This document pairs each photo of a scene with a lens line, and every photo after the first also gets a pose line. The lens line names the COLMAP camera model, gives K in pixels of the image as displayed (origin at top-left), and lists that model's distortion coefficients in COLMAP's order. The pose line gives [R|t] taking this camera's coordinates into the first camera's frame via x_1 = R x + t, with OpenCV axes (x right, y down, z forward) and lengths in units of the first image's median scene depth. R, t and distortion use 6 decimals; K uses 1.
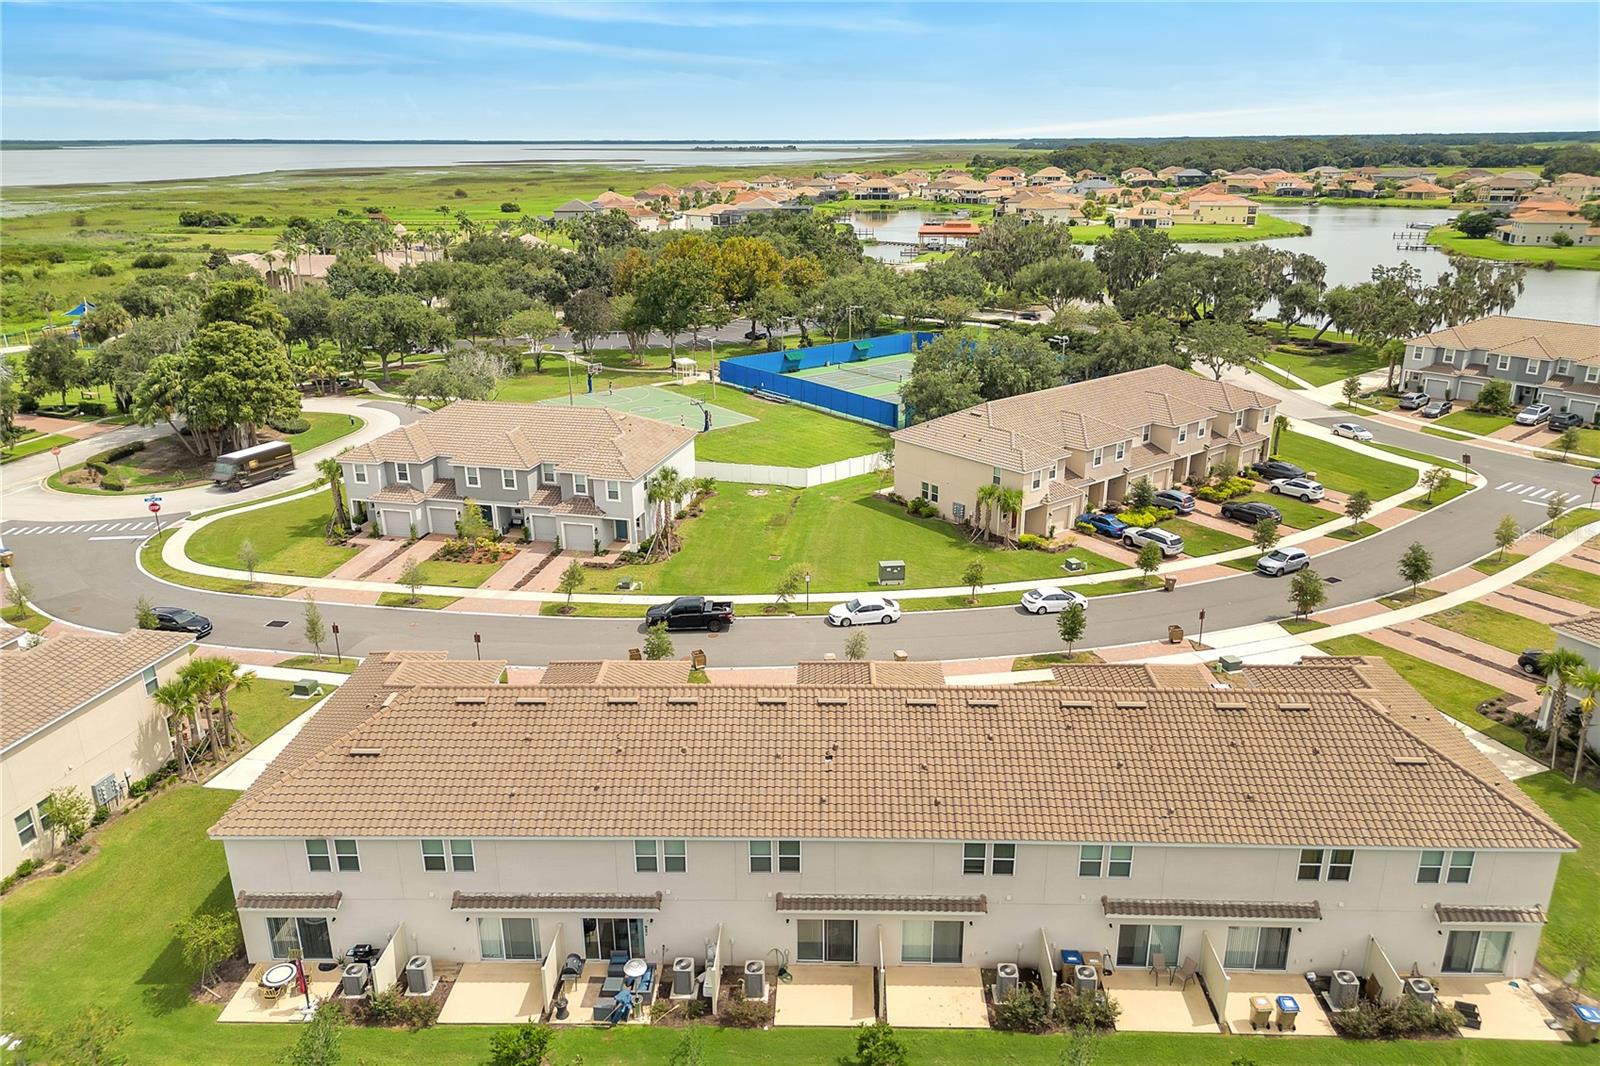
lens RADIAL K [[1115.9, 0, 812.0], [0, 1115.9, 539.7], [0, 0, 1]] dist [0.078652, -0.084019]
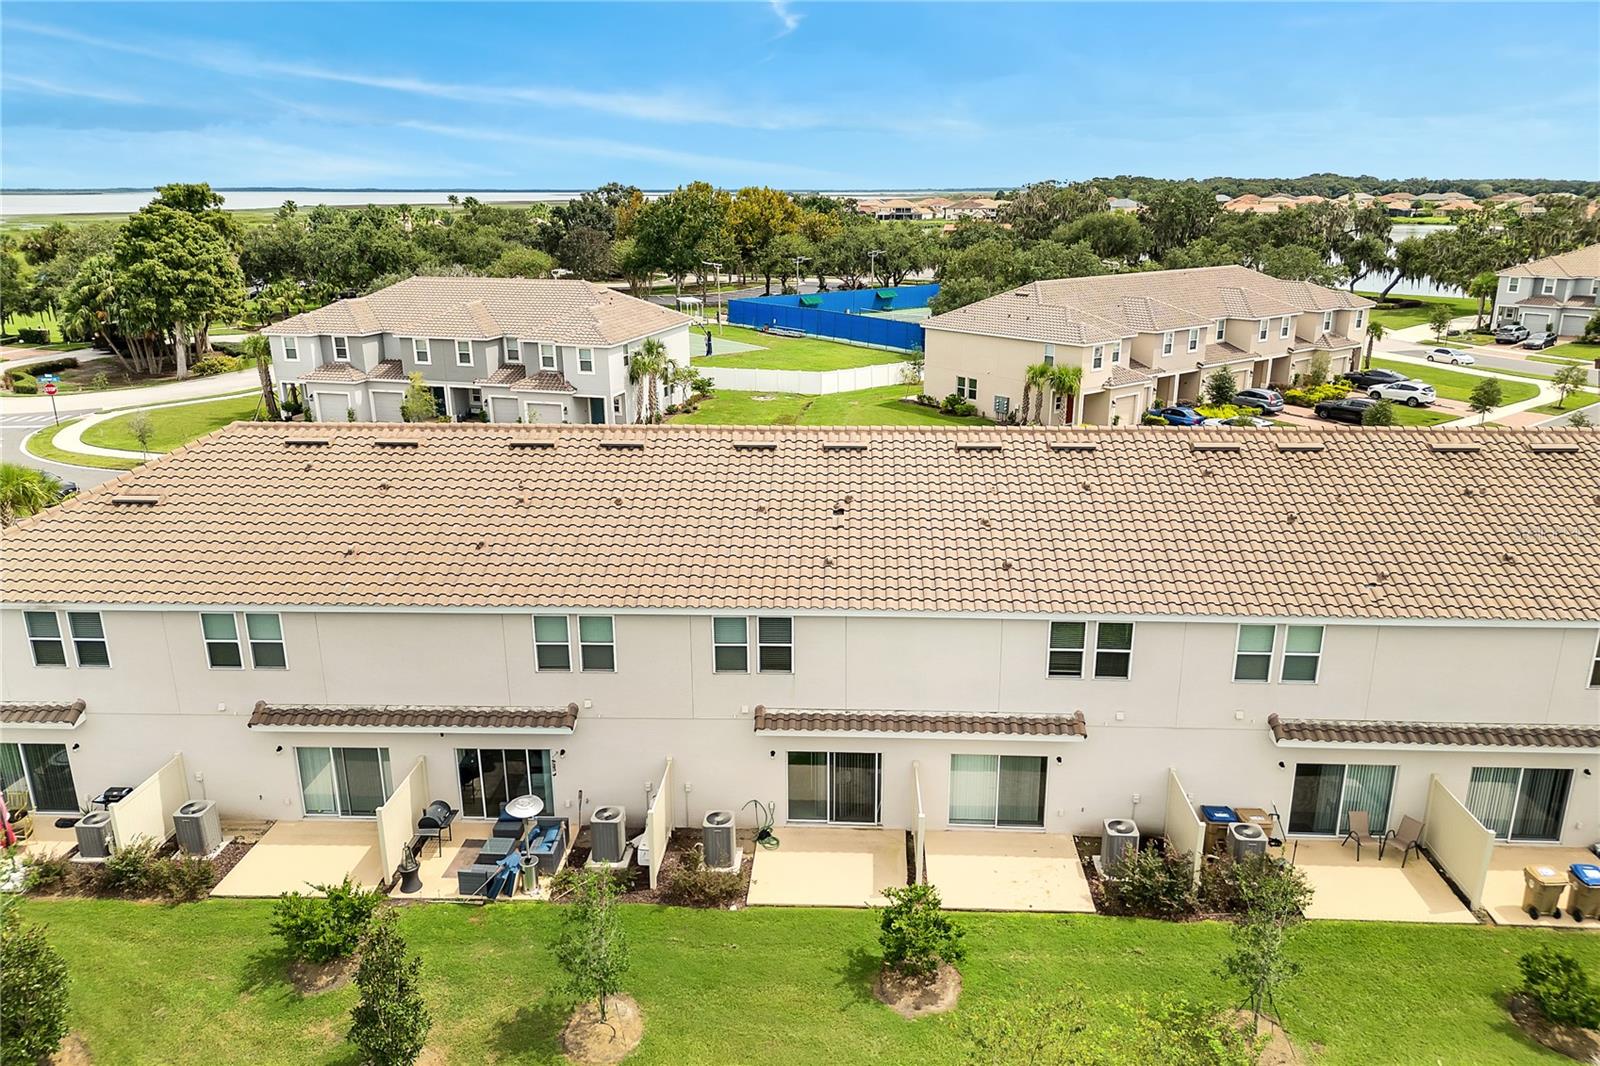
lens RADIAL K [[1115.9, 0, 812.0], [0, 1115.9, 539.7], [0, 0, 1]] dist [0.078652, -0.084019]
pose [[0.999803, 0.006454, -0.018795, 0.012082], [-0.007224, 0.999126, -0.041172, 0.241993], [0.018513, 0.041300, 0.998975, 0.354012]]
